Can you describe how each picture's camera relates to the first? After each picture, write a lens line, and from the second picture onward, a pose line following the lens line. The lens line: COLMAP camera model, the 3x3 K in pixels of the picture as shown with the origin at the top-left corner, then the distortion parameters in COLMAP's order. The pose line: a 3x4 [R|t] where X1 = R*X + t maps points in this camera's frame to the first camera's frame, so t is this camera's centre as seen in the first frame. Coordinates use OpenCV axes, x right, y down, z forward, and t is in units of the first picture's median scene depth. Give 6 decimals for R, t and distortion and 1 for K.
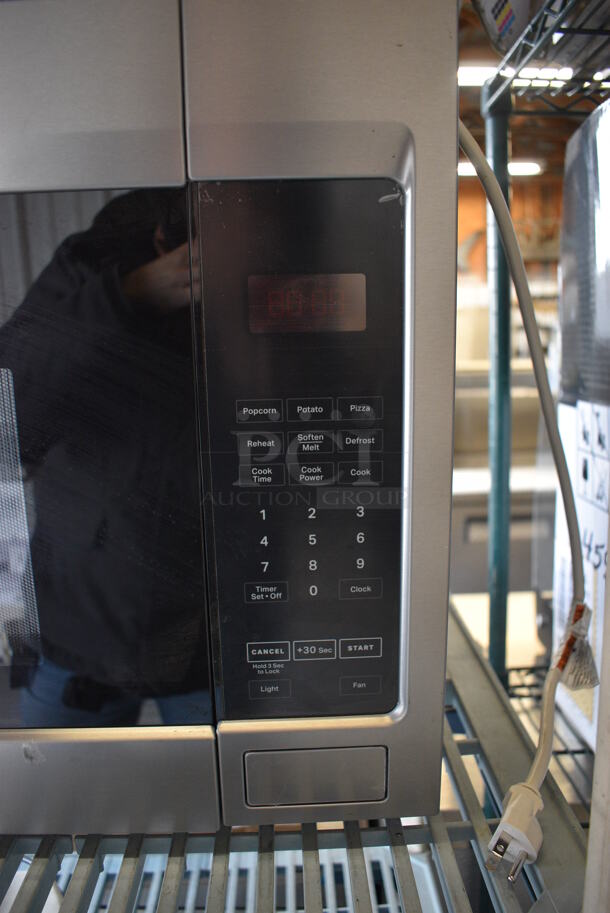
lens RADIAL K [[702.9, 0, 305.0], [0, 702.9, 456.5], [0, 0, 1]] dist [-0.097082, 0.005881]
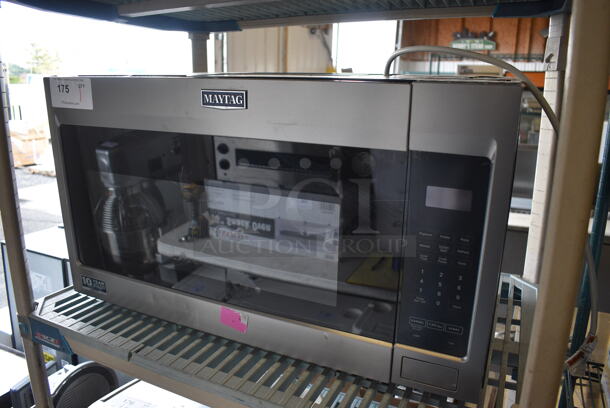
lens RADIAL K [[486.7, 0, 305.0], [0, 486.7, 204.0], [0, 0, 1]] dist [-0.099988, 0.003090]
pose [[0.888581, 0.157707, -0.430758, 0.275647], [-0.126713, 0.986893, 0.099930, -0.277971], [0.440871, -0.034213, 0.896918, -0.773589]]
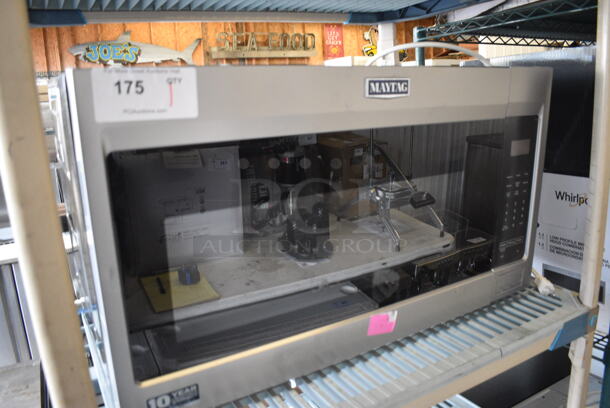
lens RADIAL K [[469.6, 0, 315.6], [0, 469.6, 200.8], [0, 0, 1]] dist [-0.097082, 0.005881]
pose [[0.877722, -0.115546, 0.465030, -1.913218], [0.102395, 0.993302, 0.053539, -0.160823], [-0.468102, 0.000625, 0.883674, -0.600443]]
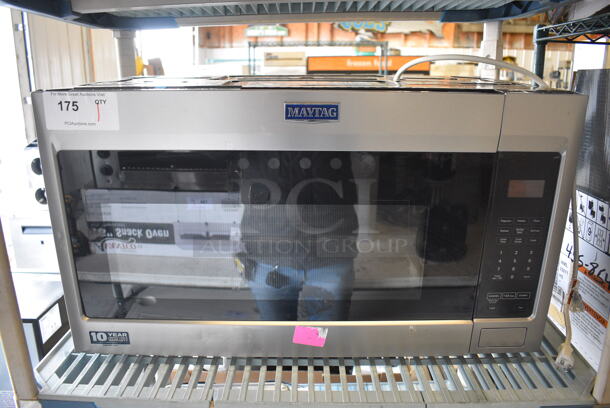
lens RADIAL K [[469.6, 0, 315.6], [0, 469.6, 200.8], [0, 0, 1]] dist [-0.097082, 0.005881]
pose [[0.999234, 0.037400, -0.011546, -0.813690], [-0.036127, 0.994755, 0.095692, -0.292961], [0.015065, -0.095202, 0.995344, -0.955021]]
